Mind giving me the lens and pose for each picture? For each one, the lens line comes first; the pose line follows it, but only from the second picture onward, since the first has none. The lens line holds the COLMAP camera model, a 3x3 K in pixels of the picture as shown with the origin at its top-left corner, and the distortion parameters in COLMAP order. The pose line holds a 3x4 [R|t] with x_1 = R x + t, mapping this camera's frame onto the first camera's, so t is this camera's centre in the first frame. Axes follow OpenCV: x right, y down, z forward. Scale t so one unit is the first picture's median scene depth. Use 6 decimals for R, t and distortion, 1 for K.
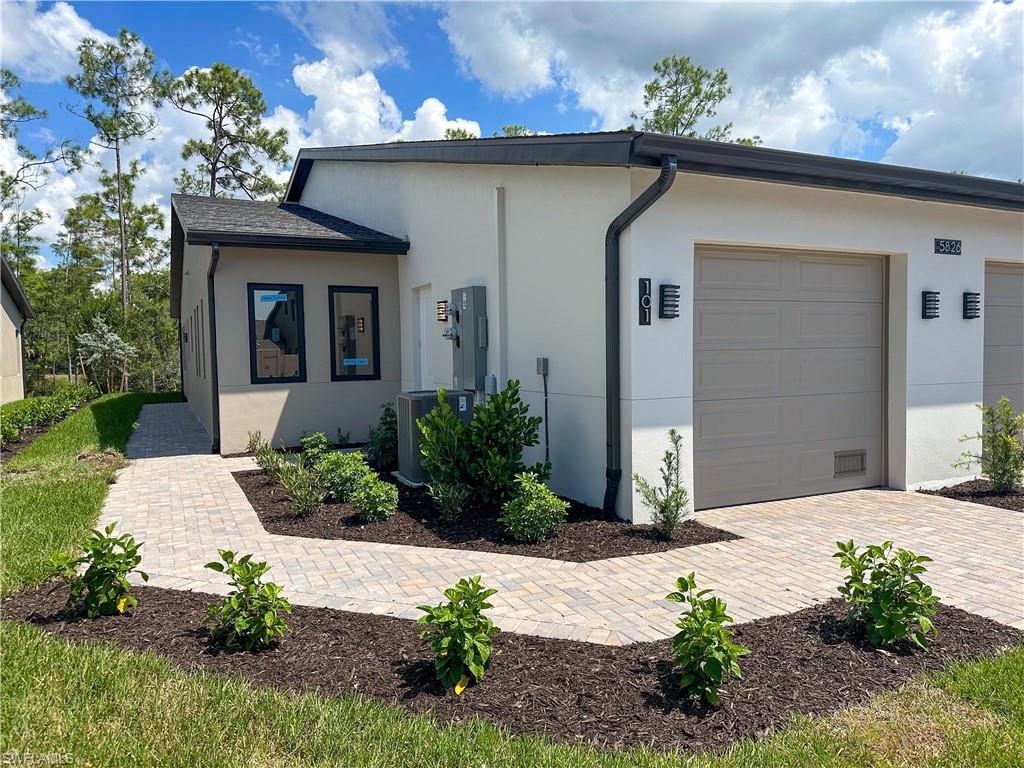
lens RADIAL K [[711.9, 0, 512.0], [0, 711.9, 384.0], [0, 0, 1]] dist [0.096498, -0.126018]
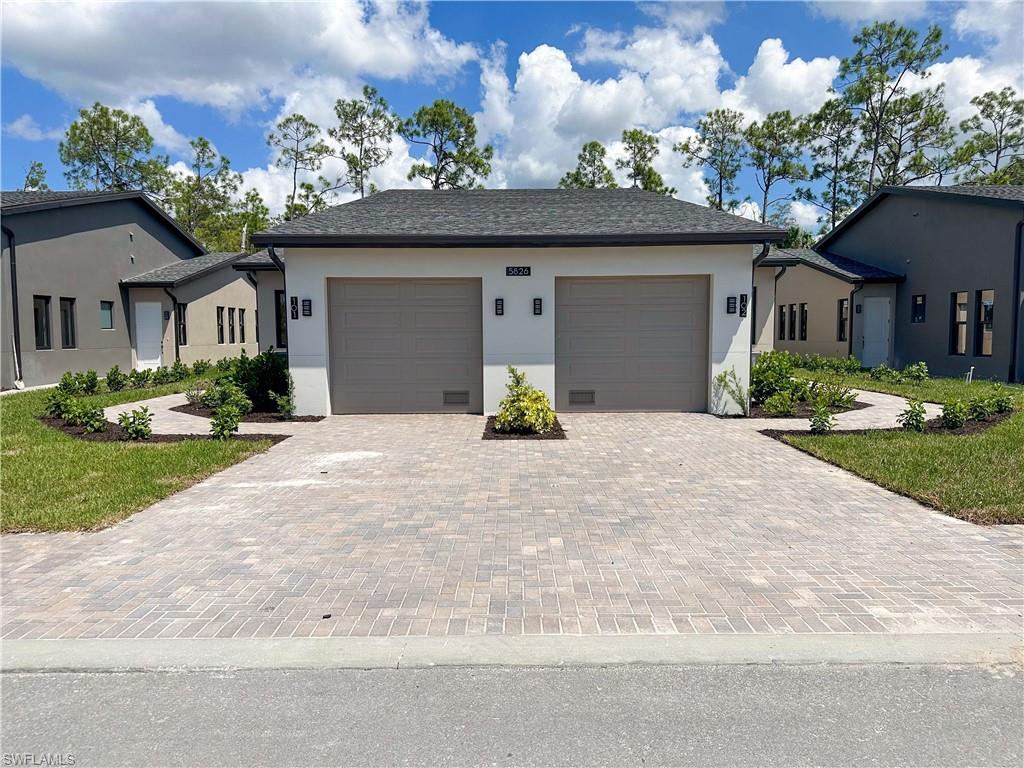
lens RADIAL K [[711.9, 0, 512.0], [0, 711.9, 384.0], [0, 0, 1]] dist [0.096498, -0.126018]
pose [[0.908076, 0.039314, -0.416956, 1.272505], [-0.026240, 0.998969, 0.037043, 0.008061], [0.417982, -0.022697, 0.908172, -0.491718]]
